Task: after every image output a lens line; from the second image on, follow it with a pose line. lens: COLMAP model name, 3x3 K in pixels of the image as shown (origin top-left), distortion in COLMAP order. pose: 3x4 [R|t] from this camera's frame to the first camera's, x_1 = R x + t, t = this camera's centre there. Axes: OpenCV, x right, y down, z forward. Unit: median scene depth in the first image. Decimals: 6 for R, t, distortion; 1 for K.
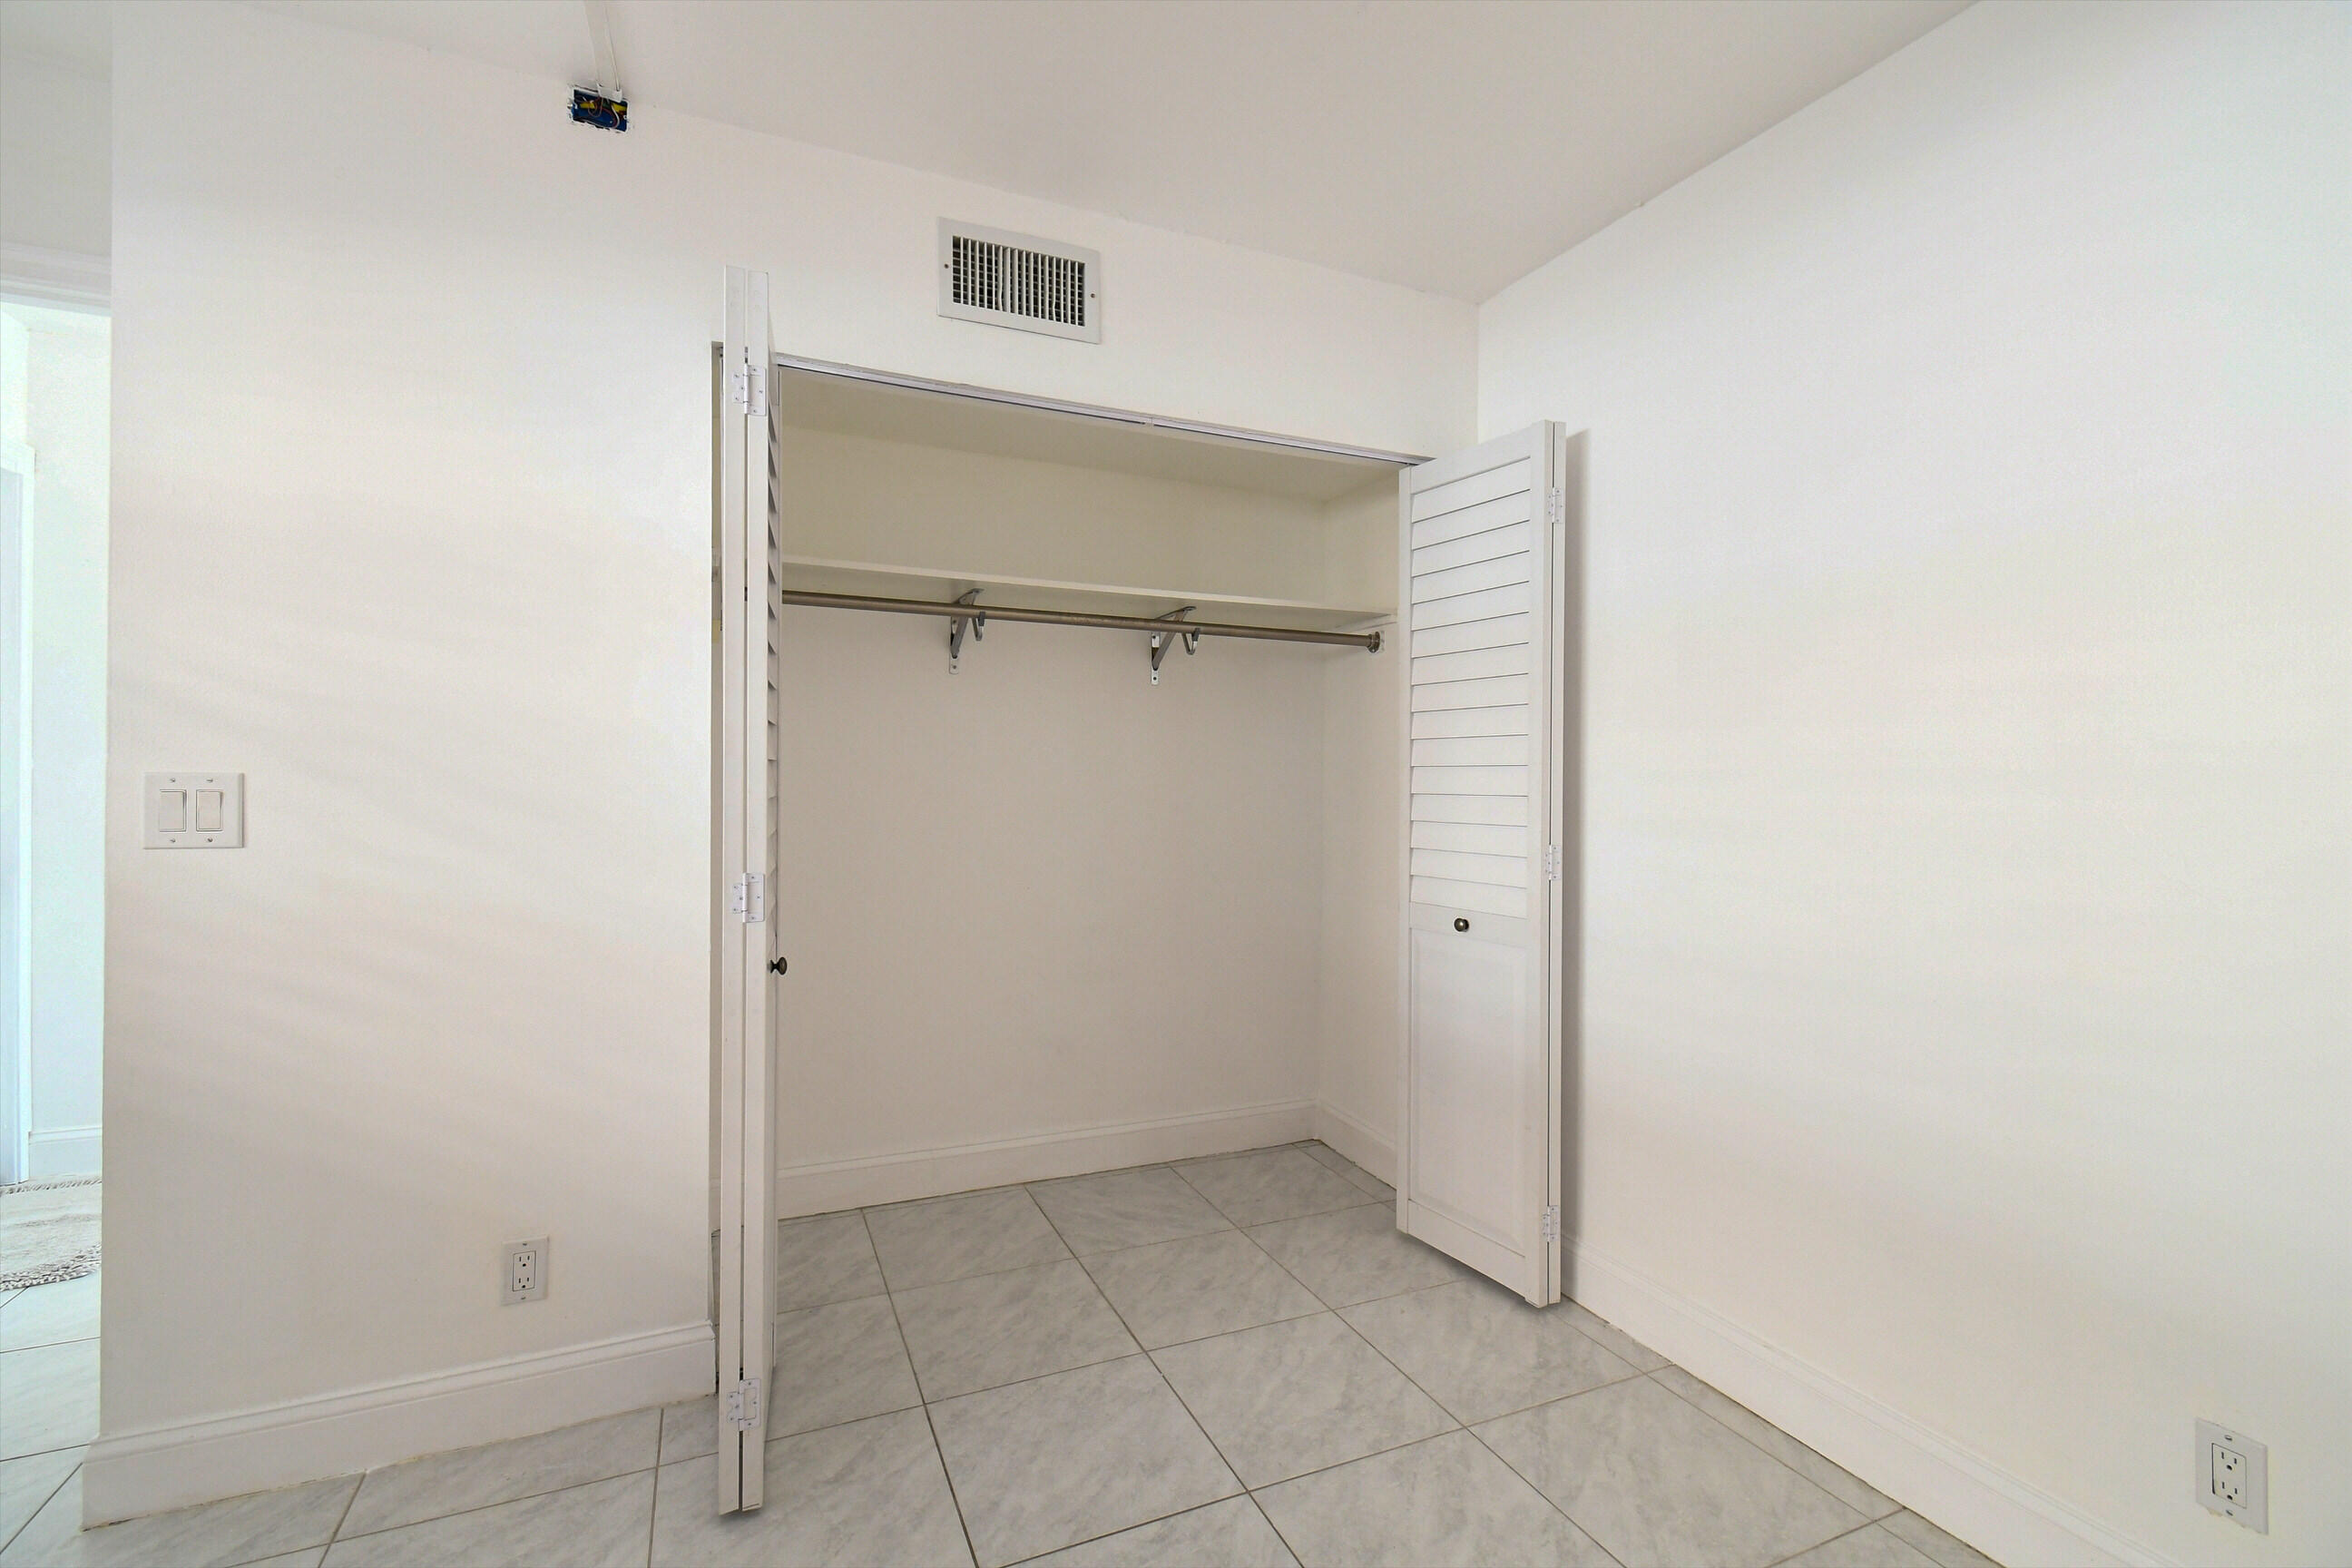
lens RADIAL K [[1042.1, 0, 1170.4], [0, 1042.1, 776.9], [0, 0, 1]] dist [0.009507, -0.003065]
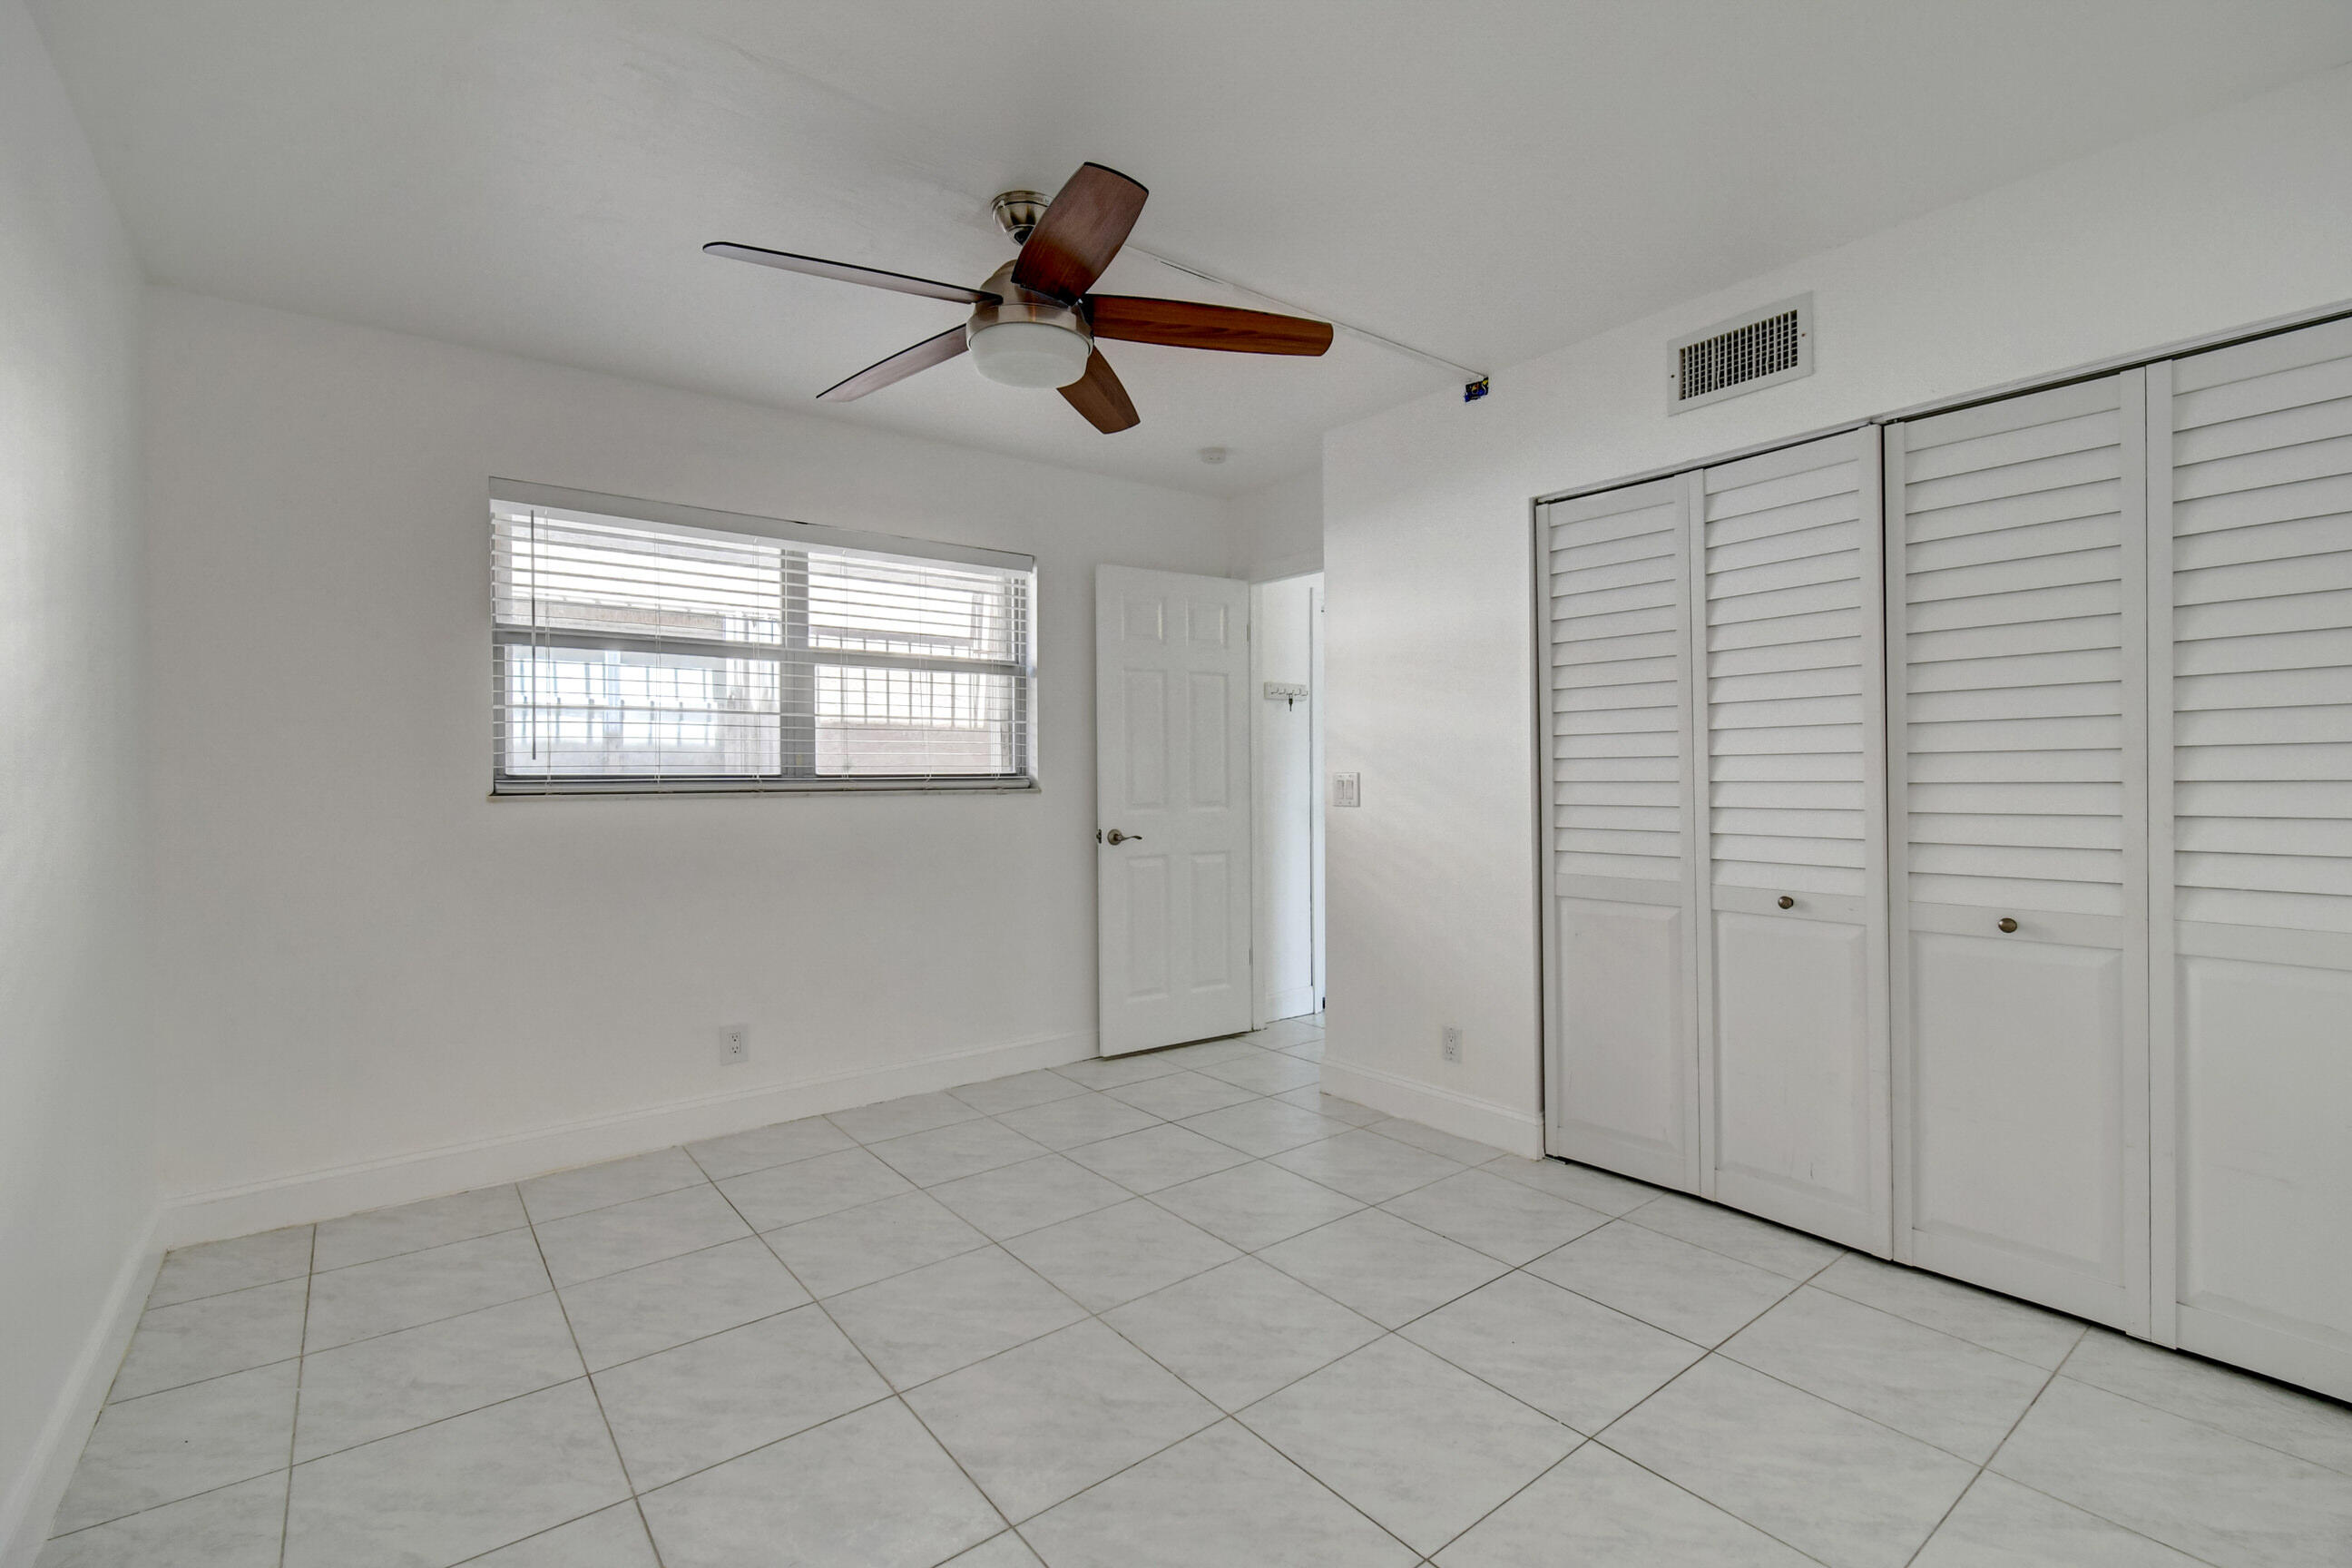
lens RADIAL K [[1042.1, 0, 1170.7], [0, 1042.1, 786.4], [0, 0, 1]] dist [0.009507, -0.003065]
pose [[0.237400, -0.001181, -0.971411, 1.006969], [0.005874, 0.999983, 0.000220, 0.018925], [0.971394, -0.005758, 0.237403, 0.091944]]
